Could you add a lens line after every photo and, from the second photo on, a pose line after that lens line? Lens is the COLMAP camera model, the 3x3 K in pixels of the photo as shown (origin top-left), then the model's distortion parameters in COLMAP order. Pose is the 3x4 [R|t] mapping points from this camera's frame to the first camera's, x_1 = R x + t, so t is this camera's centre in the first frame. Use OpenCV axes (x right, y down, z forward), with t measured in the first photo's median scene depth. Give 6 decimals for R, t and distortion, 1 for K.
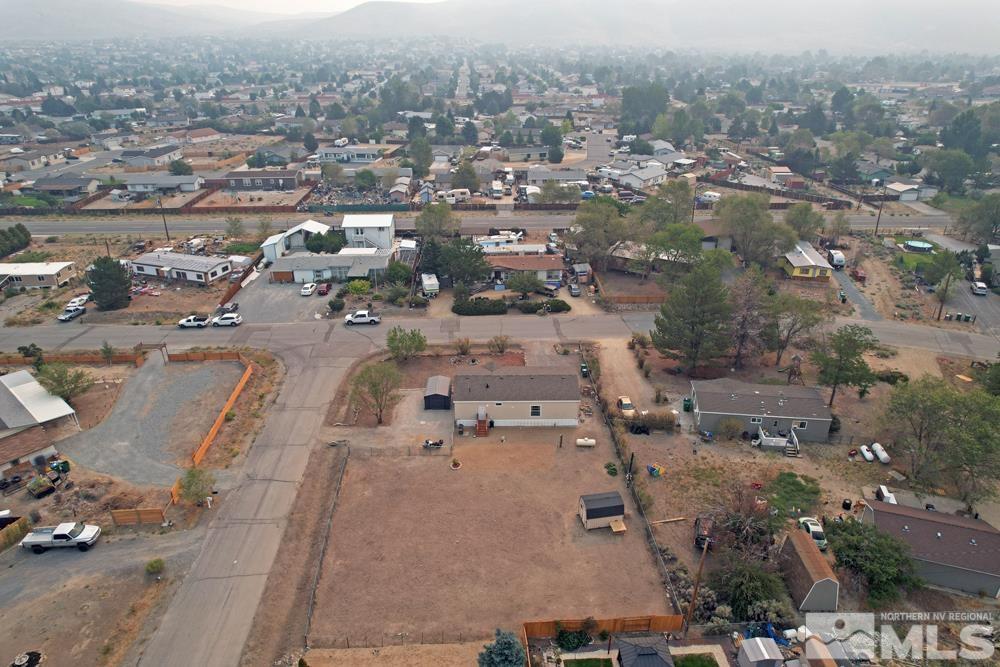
lens RADIAL K [[635.8, 0, 498.3], [0, 635.8, 333.5], [0, 0, 1]] dist [-0.042999, 0.014727]
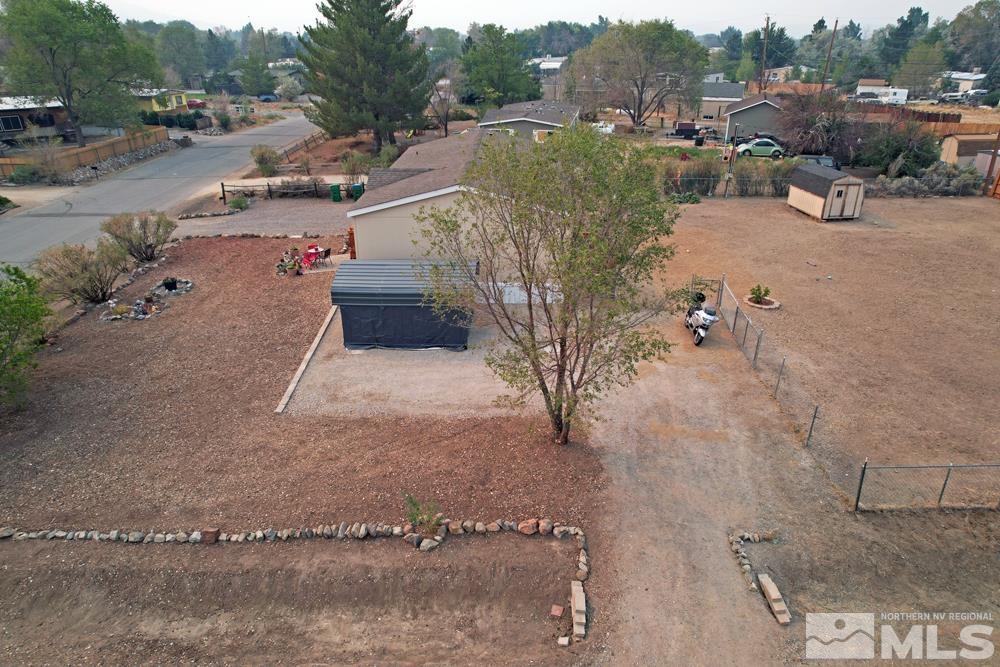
lens RADIAL K [[635.8, 0, 499.1], [0, 635.8, 334.0], [0, 0, 1]] dist [-0.042999, 0.014727]
pose [[0.036385, -0.428992, 0.902575, -0.462896], [0.431611, 0.821339, 0.372981, 0.029254], [-0.901326, 0.375991, 0.215042, 1.220771]]
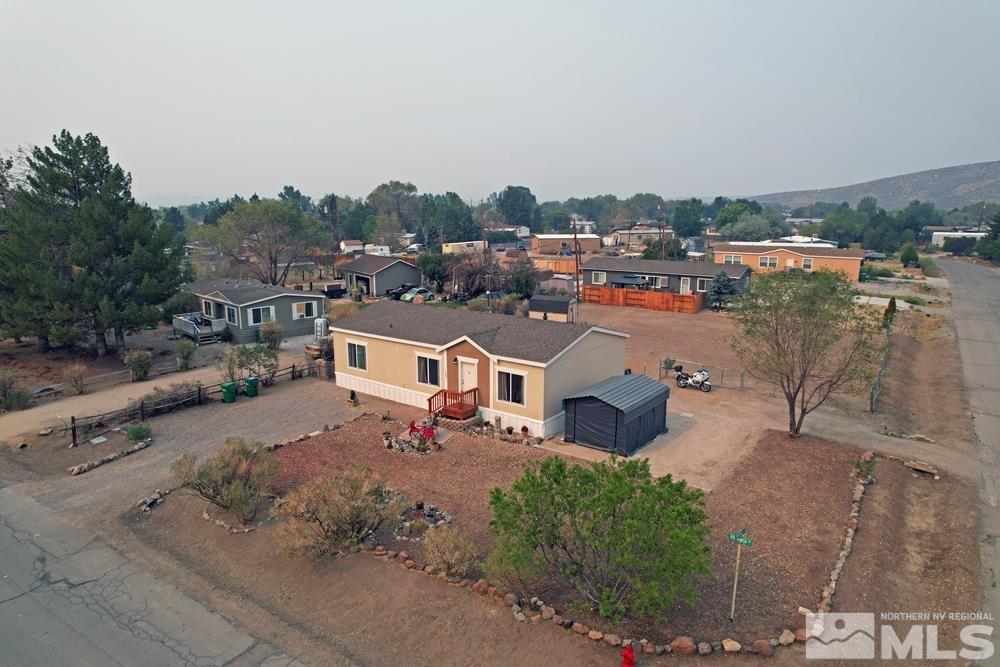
lens RADIAL K [[635.8, 0, 503.6], [0, 635.8, 339.8], [0, 0, 1]] dist [-0.042999, 0.014727]
pose [[-0.797802, -0.124106, 0.590009, -0.335017], [0.259358, 0.812773, 0.521664, -0.185579], [-0.544285, 0.569208, -0.616244, 1.642493]]
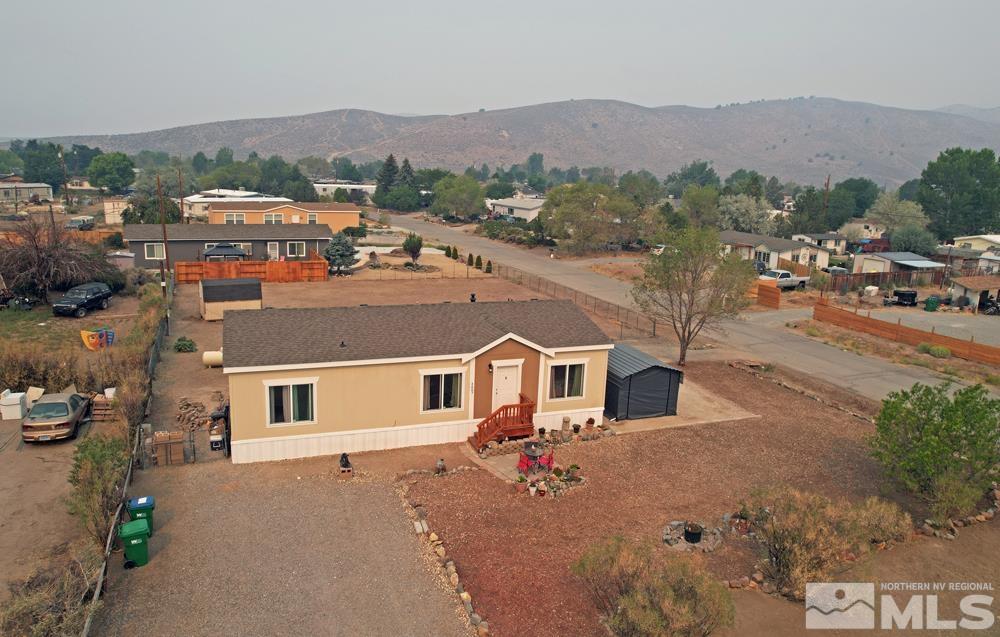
lens RADIAL K [[676.3, 0, 495.7], [0, 676.3, 317.4], [0, 0, 1]] dist [-0.038964, 0.011780]
pose [[-0.940039, 0.037929, -0.338950, 0.129663], [-0.180099, 0.788746, 0.587745, -0.190099], [0.289638, 0.613548, -0.734621, 1.651345]]
